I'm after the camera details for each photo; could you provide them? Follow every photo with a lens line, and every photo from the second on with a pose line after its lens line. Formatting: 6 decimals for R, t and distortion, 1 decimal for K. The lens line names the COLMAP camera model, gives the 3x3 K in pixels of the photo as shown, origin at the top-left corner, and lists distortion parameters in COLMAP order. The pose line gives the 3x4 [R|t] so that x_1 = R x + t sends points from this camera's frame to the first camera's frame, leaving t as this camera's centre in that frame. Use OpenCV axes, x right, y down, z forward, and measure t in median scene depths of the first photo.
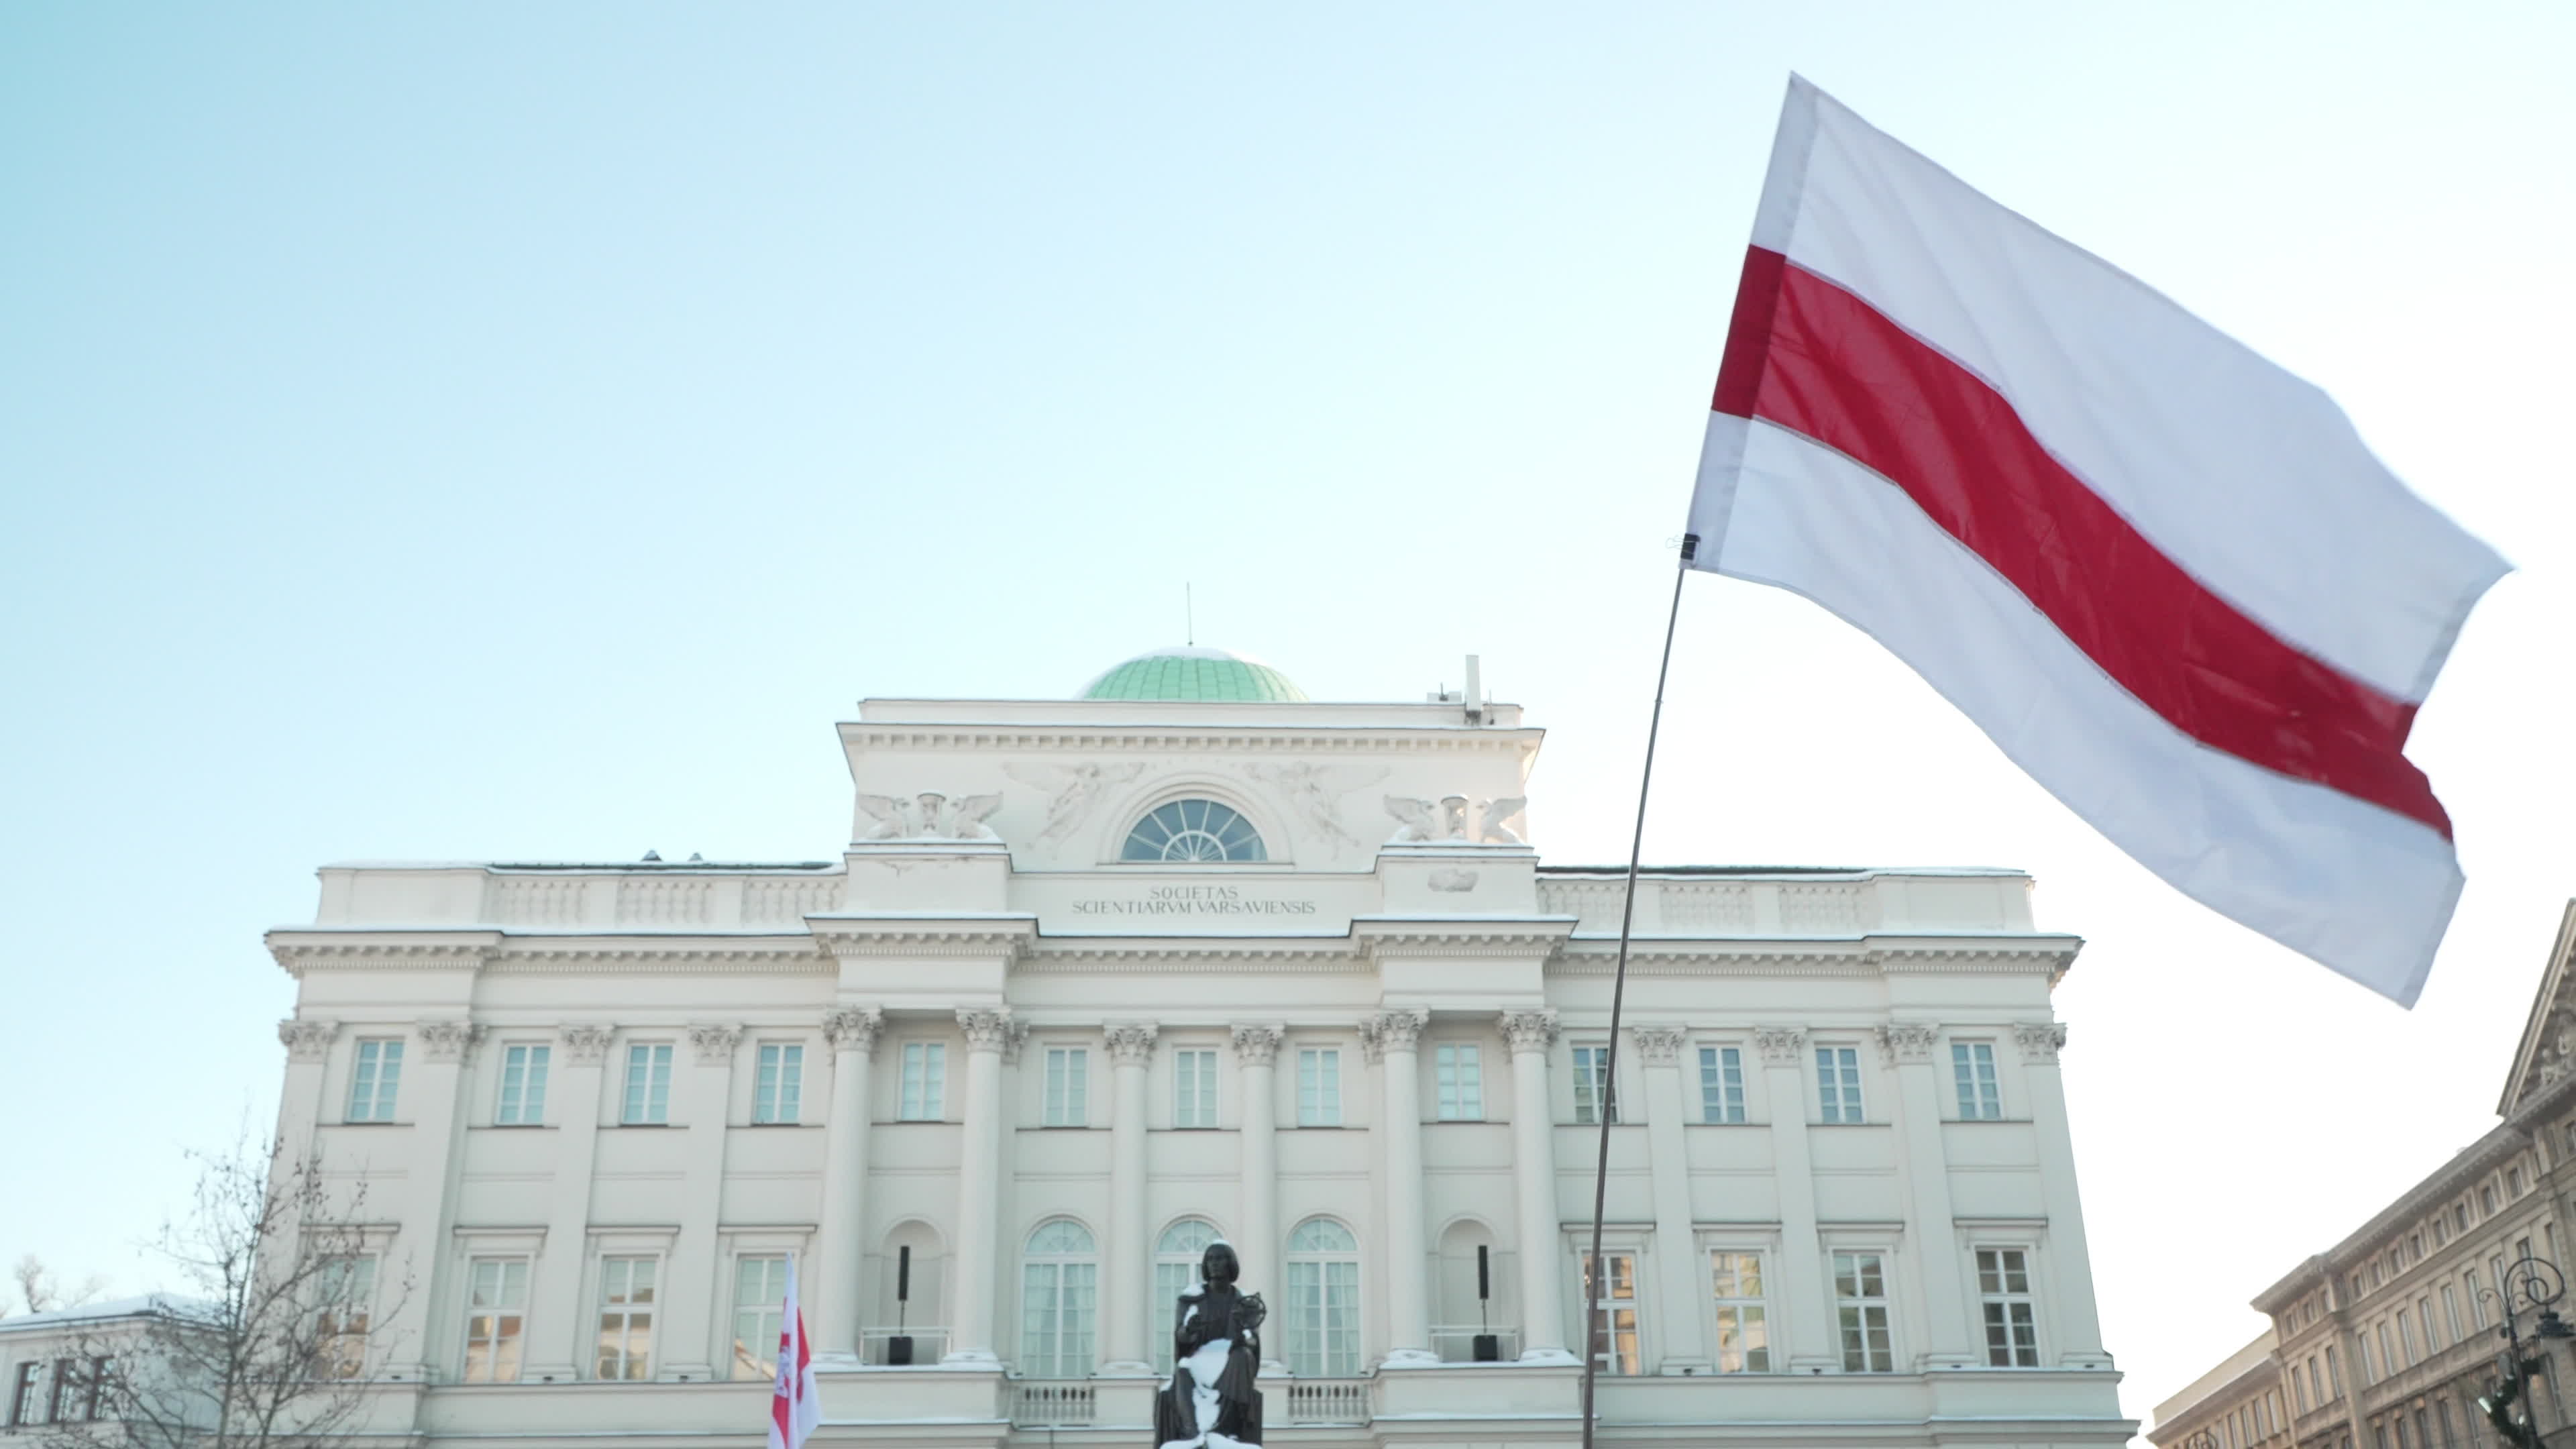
lens RADIAL K [[2328.1, 0, 1290.4], [0, 2328.1, 720.2], [0, 0, 1]] dist [0.030845, -0.072507]
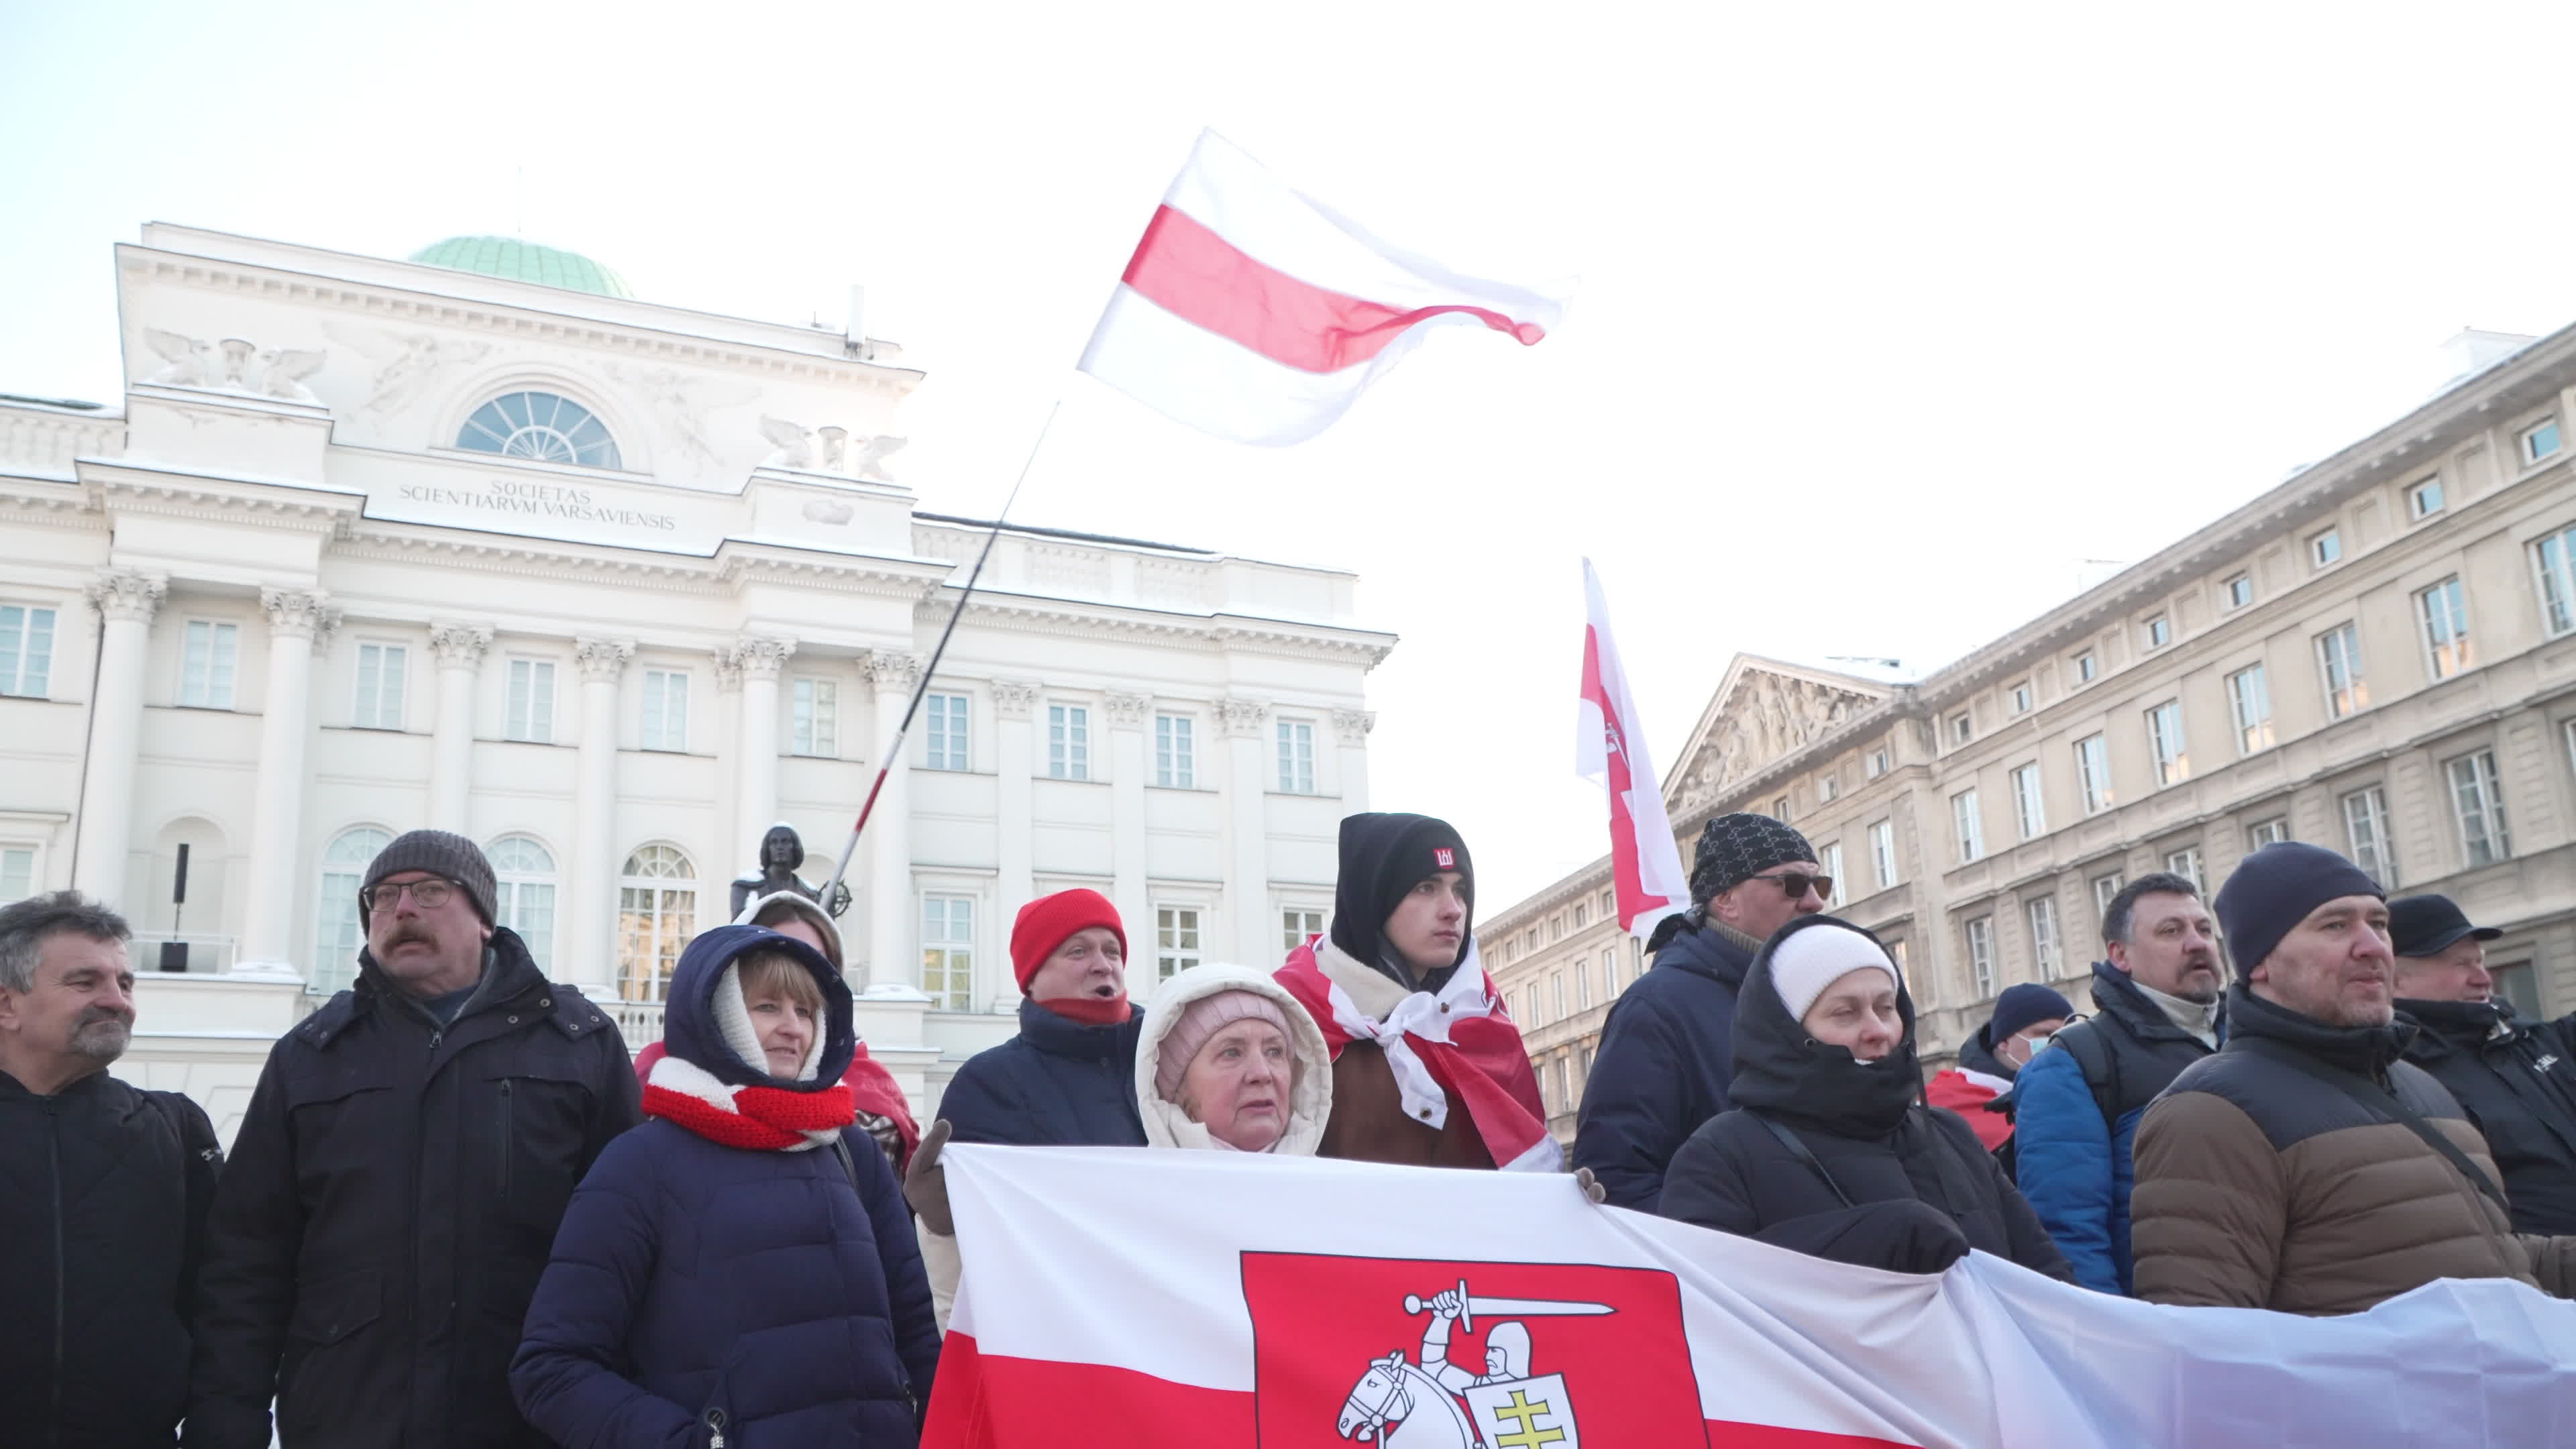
lens RADIAL K [[2178.3, 0, 1299.6], [0, 2178.3, 746.8], [0, 0, 1]] dist [0.000089, -0.000865]
pose [[0.922804, 0.079181, 0.377046, -0.083819], [-0.130505, 0.985039, 0.112543, 0.038152], [-0.362494, -0.153062, 0.919331, 0.084950]]
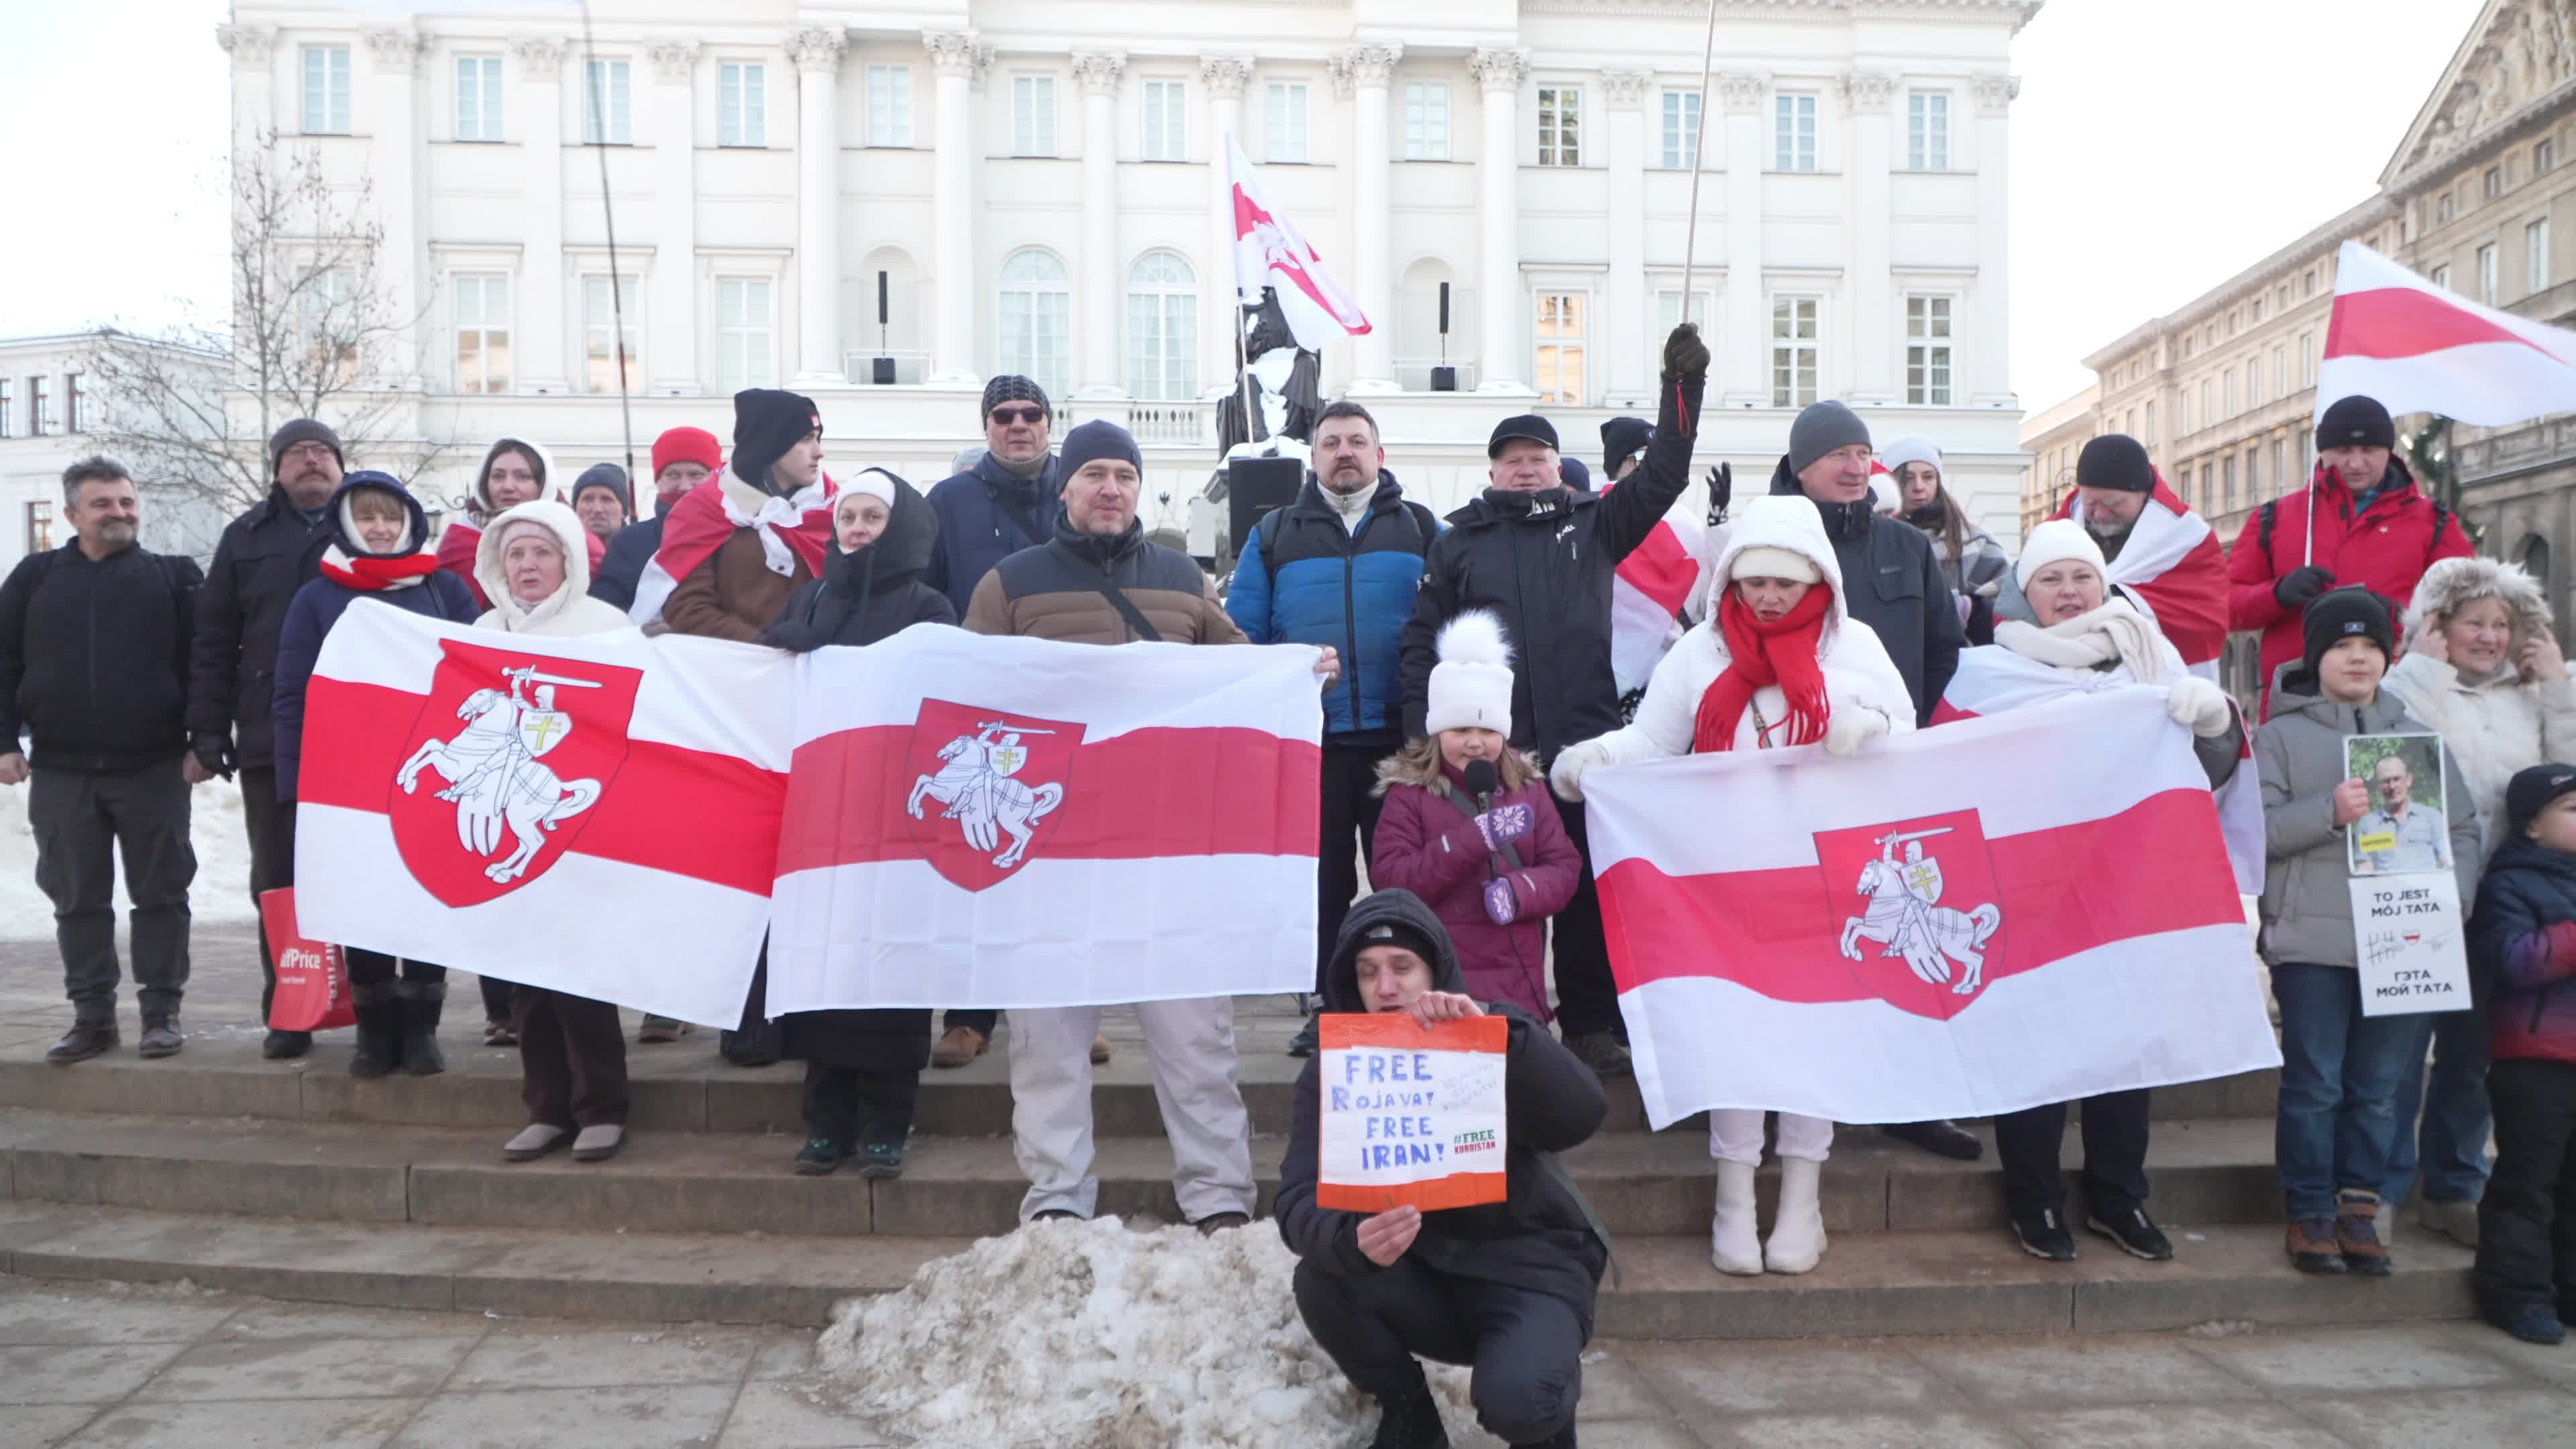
lens RADIAL K [[2178.3, 0, 1283.6], [0, 2178.3, 737.1], [0, 0, 1]] dist [0.000089, -0.000865]
pose [[0.998348, 0.007978, 0.056900, -0.040576], [-0.030405, 0.913654, 0.405354, 0.019475], [-0.048753, -0.406414, 0.912387, 0.039395]]
